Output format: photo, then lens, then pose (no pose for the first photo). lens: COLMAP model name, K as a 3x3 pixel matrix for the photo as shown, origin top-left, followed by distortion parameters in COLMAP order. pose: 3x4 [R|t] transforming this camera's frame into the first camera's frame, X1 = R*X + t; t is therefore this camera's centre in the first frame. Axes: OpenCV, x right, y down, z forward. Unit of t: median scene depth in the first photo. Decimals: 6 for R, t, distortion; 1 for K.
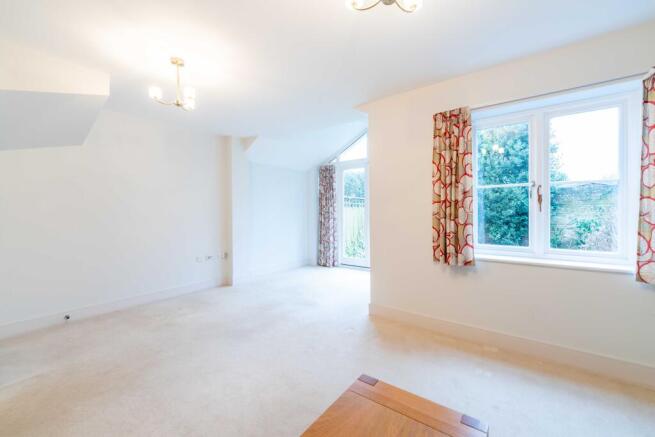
lens RADIAL K [[266.5, 0, 326.2], [0, 266.5, 214.2], [0, 0, 1]] dist [0.001921, 0.000034]
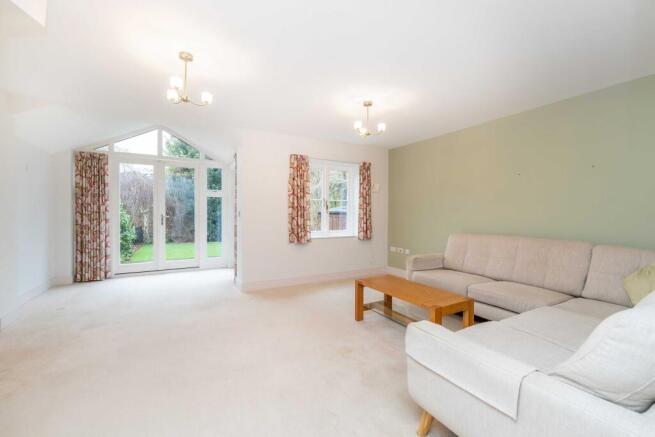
lens RADIAL K [[266.5, 0, 330.5], [0, 266.5, 220.2], [0, 0, 1]] dist [0.001921, 0.000034]
pose [[0.416390, -0.023288, 0.908888, -0.434281], [0.001548, 0.999689, 0.024905, -0.002006], [-0.909185, -0.008964, 0.416297, 0.037074]]
